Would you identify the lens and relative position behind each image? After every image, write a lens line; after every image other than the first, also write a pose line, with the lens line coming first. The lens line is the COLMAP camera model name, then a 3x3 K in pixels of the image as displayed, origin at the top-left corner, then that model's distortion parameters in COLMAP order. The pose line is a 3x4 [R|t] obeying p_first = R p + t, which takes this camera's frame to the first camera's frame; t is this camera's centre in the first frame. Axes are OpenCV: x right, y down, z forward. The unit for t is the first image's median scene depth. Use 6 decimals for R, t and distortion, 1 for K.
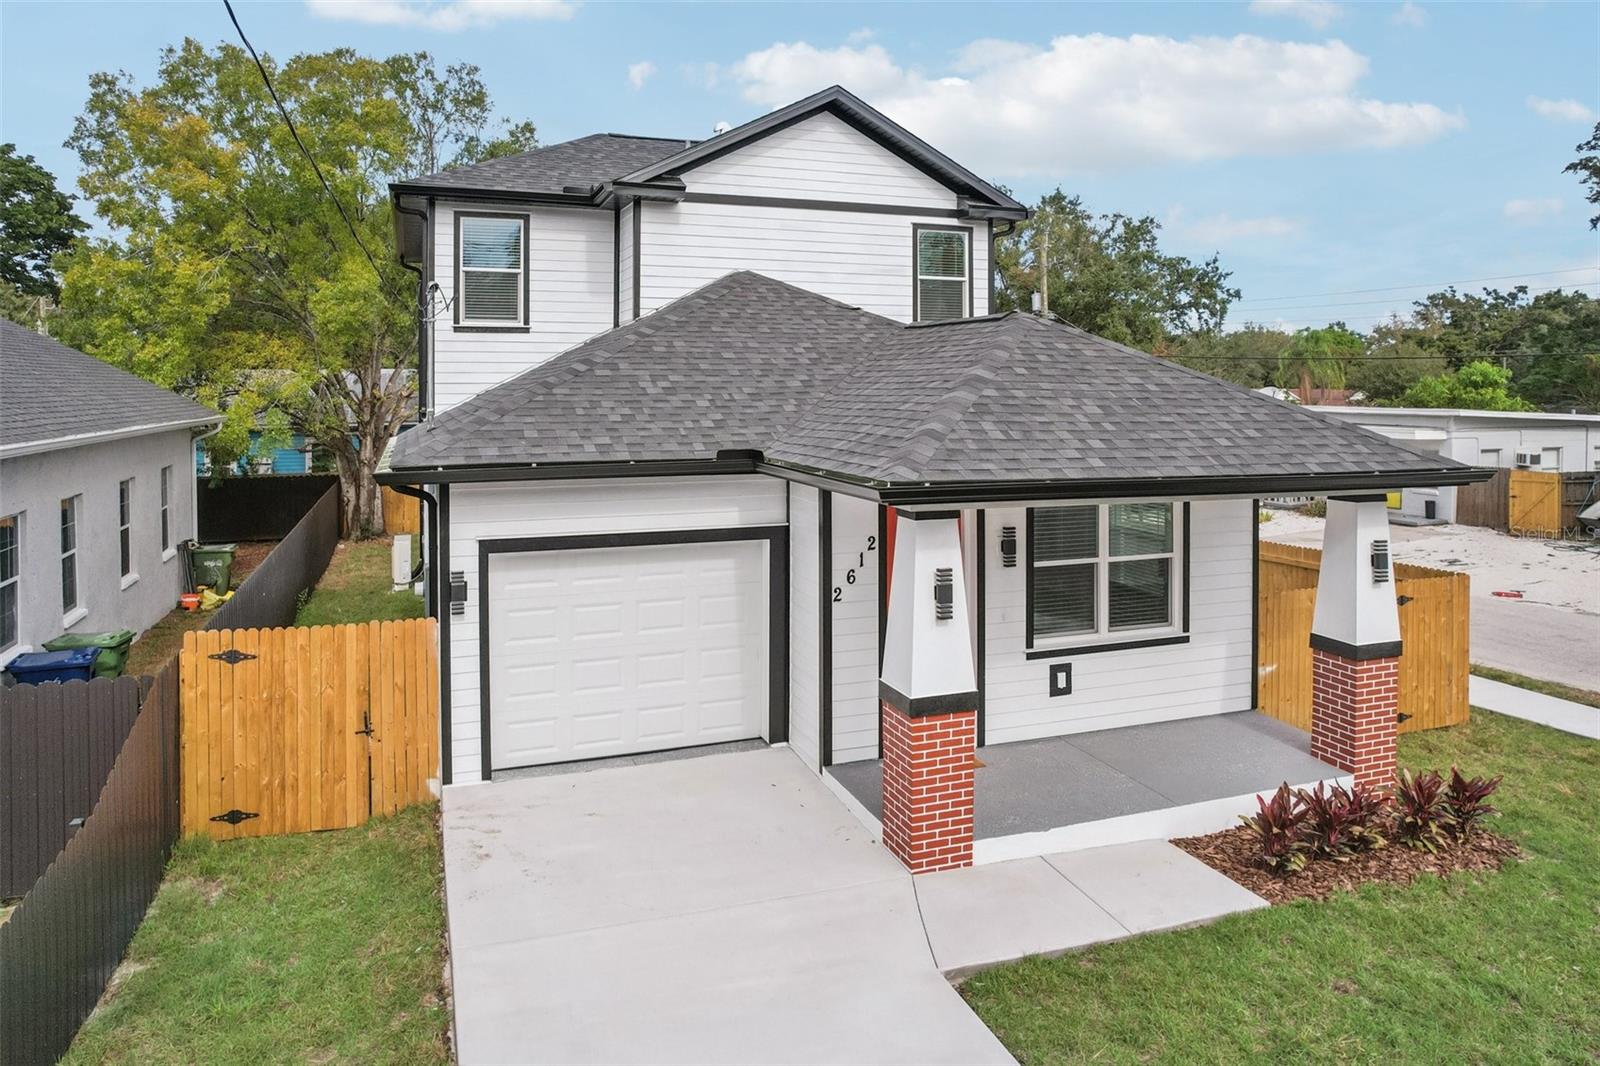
lens RADIAL K [[1051.7, 0, 800.0], [0, 1051.7, 533.0], [0, 0, 1]] dist [-0.077117, 0.068733]
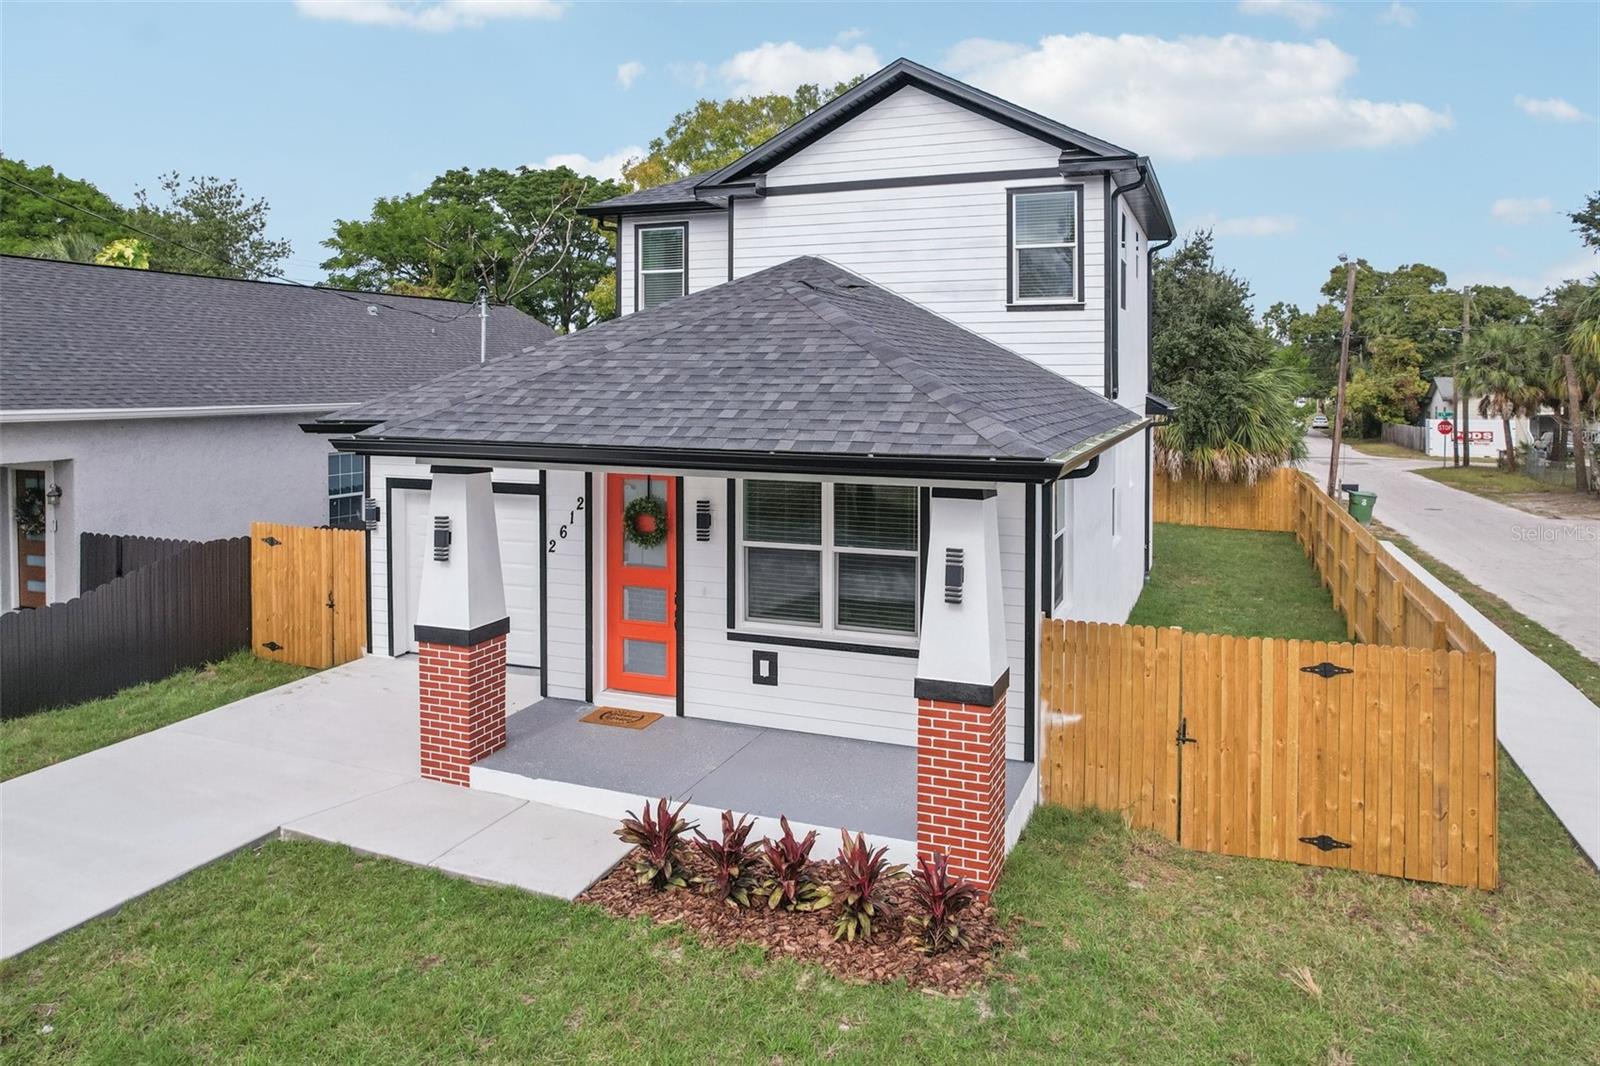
lens RADIAL K [[1037.3, 0, 795.4], [0, 1037.3, 538.3], [0, 0, 1]] dist [-0.074047, 0.065672]
pose [[0.748760, 0.098879, -0.655425, 0.873003], [-0.092796, 0.994710, 0.044054, -0.020654], [0.656314, 0.027835, 0.753975, 0.306751]]
